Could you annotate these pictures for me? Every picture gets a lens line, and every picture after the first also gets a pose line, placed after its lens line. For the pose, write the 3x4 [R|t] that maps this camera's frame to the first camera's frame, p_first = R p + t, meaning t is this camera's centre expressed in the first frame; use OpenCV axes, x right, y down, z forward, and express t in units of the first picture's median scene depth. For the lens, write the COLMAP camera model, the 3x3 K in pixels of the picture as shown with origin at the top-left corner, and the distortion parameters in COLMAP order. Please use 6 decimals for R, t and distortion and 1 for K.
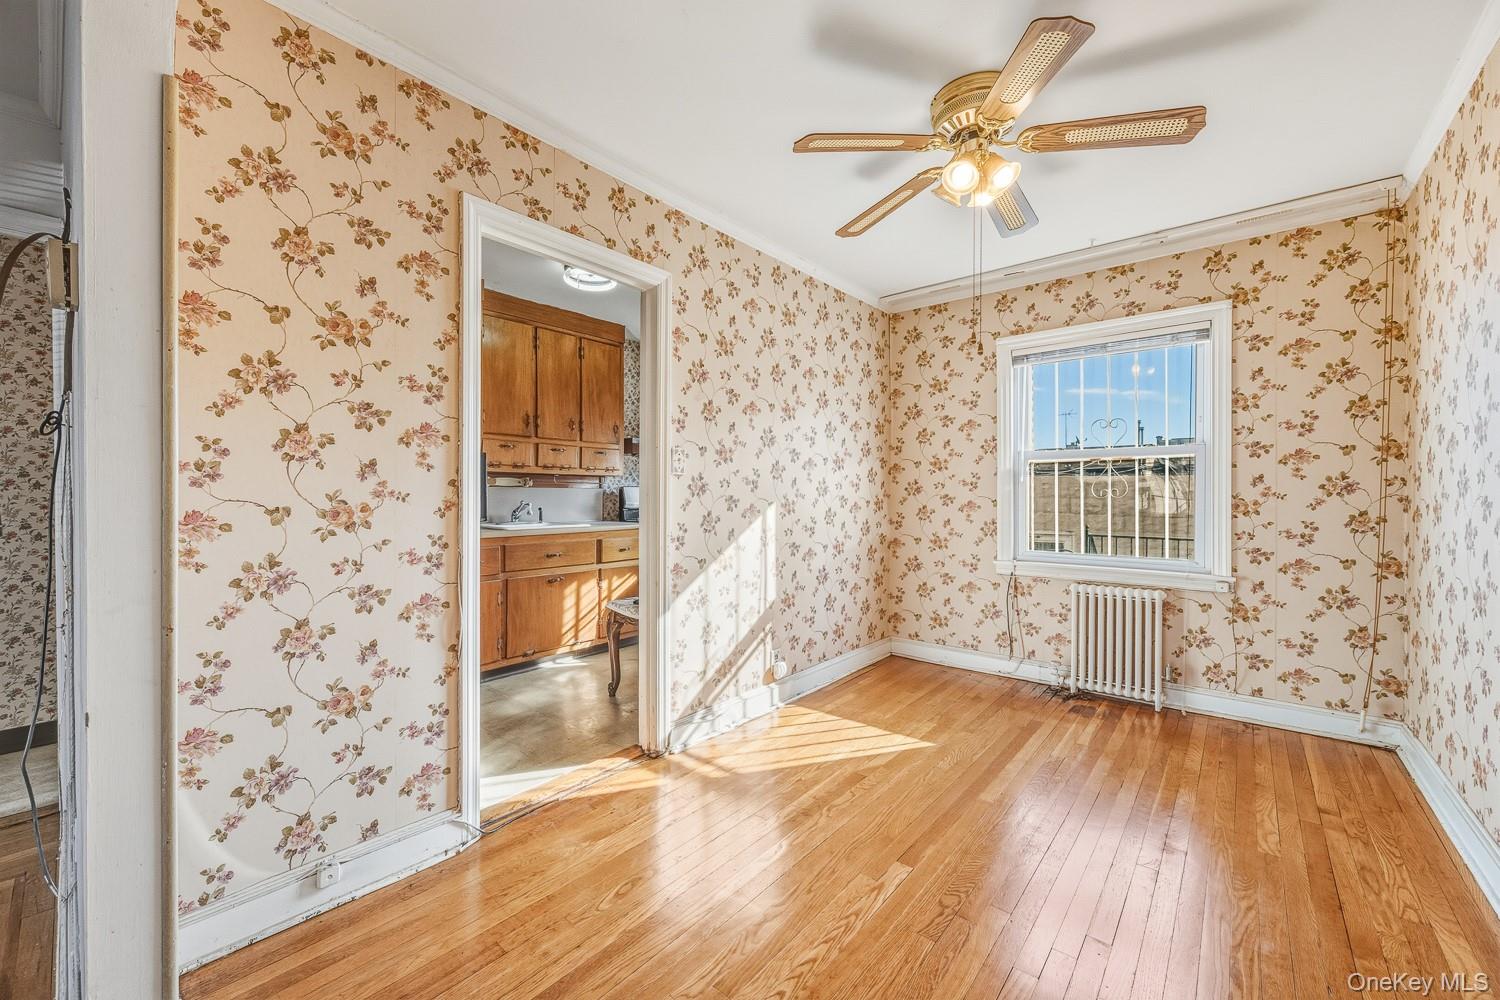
lens RADIAL K [[590.2, 0, 747.6], [0, 590.2, 498.0], [0, 0, 1]] dist [-0.002156, -0.000039]
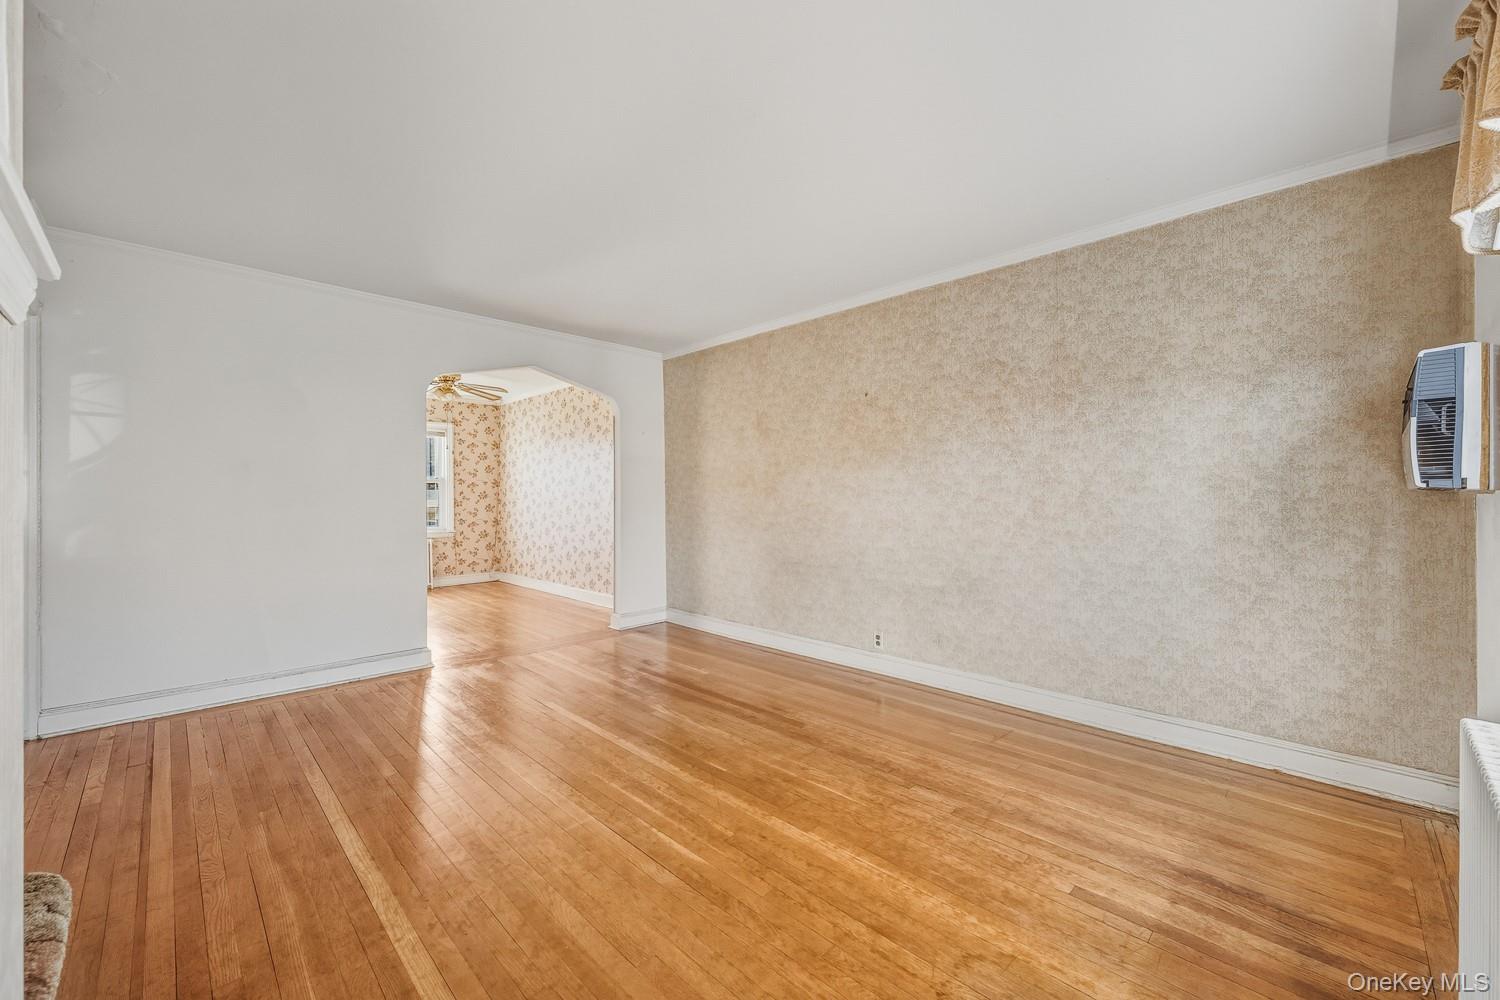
lens RADIAL K [[590.2, 0, 751.3], [0, 590.2, 498.2], [0, 0, 1]] dist [-0.002156, -0.000039]
pose [[0.090524, -0.003152, 0.995889, -0.769808], [0.007428, 0.999969, 0.002490, -0.002132], [-0.995867, 0.007172, 0.090545, -0.252292]]
